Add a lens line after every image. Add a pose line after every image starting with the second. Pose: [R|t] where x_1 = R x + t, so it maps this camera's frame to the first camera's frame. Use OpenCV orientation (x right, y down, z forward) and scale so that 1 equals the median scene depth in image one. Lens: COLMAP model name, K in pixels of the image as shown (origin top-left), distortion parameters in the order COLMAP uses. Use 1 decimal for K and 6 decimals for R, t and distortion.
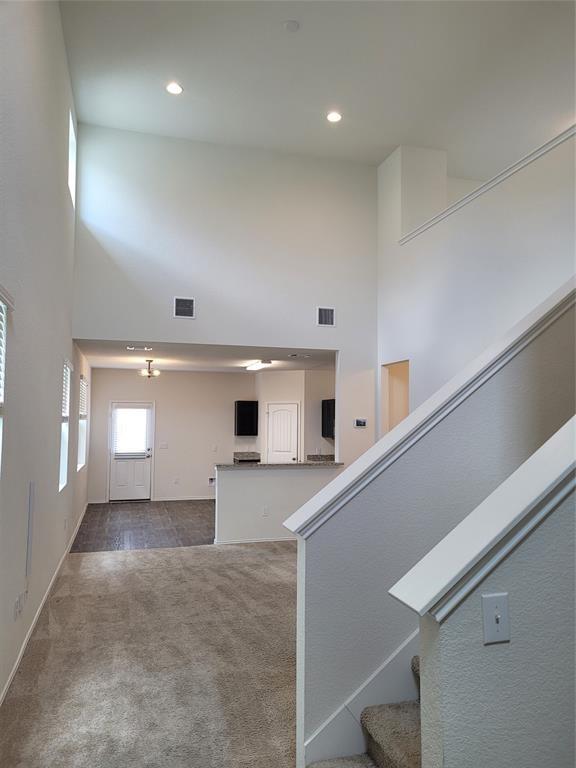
lens RADIAL K [[575.1, 0, 284.3], [0, 575.1, 383.5], [0, 0, 1]] dist [0.050592, -0.034230]
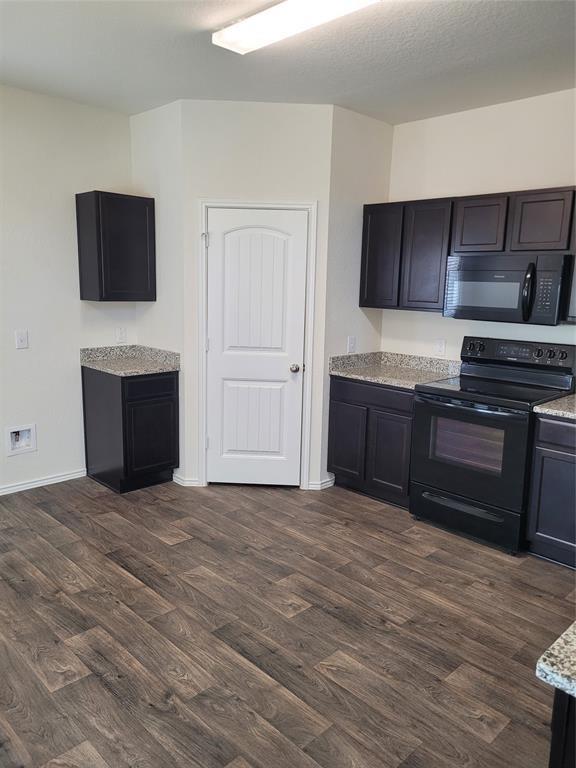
lens RADIAL K [[575.1, 0, 292.1], [0, 575.1, 378.2], [0, 0, 1]] dist [0.050592, -0.034230]
pose [[0.867258, -0.061284, 0.494072, -0.218415], [-0.057484, 0.973431, 0.221647, 0.076832], [-0.494529, -0.220627, 0.840693, 0.940602]]
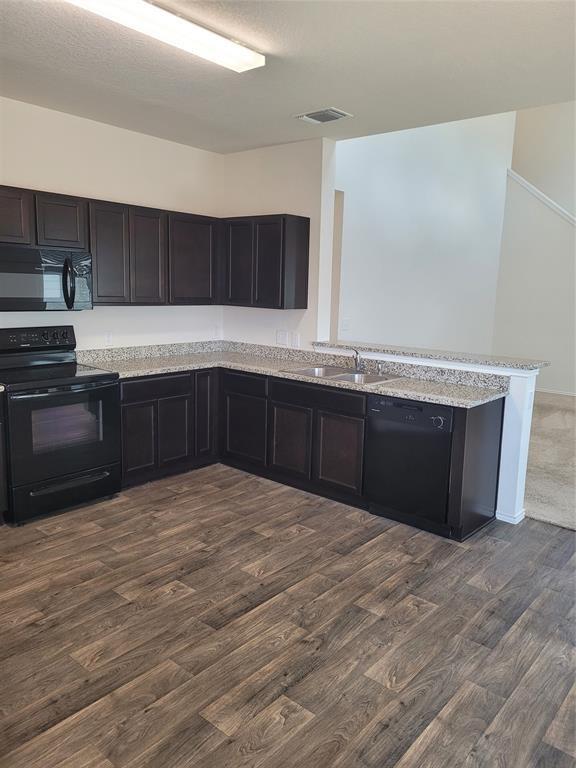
lens RADIAL K [[575.1, 0, 302.5], [0, 575.1, 383.9], [0, 0, 1]] dist [0.050592, -0.034230]
pose [[-0.573292, -0.157018, 0.804165, -0.363231], [-0.077646, 0.987460, 0.137453, 0.099129], [-0.815664, 0.016360, -0.578295, 1.314419]]
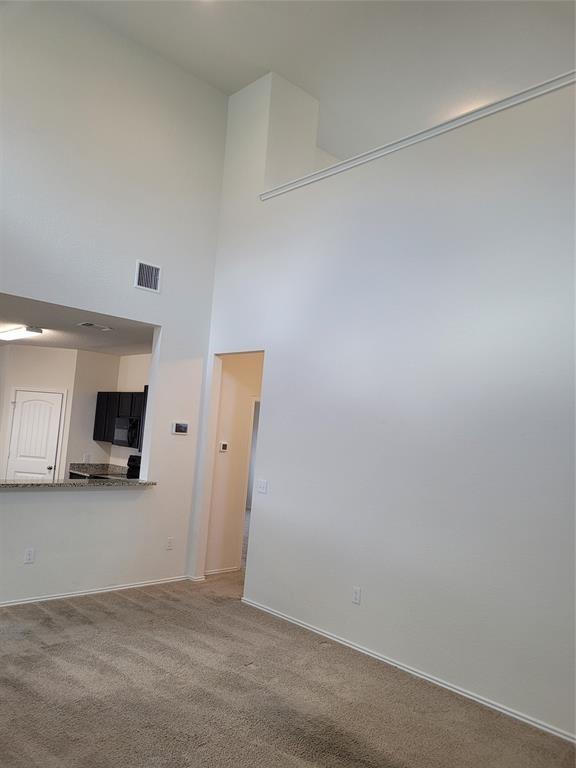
lens RADIAL K [[575.1, 0, 289.7], [0, 575.1, 388.7], [0, 0, 1]] dist [0.050592, -0.034230]
pose [[0.878191, 0.094303, 0.468922, -0.095353], [-0.098945, 0.994983, -0.014796, 0.015098], [-0.467964, -0.033404, 0.883116, 0.280416]]
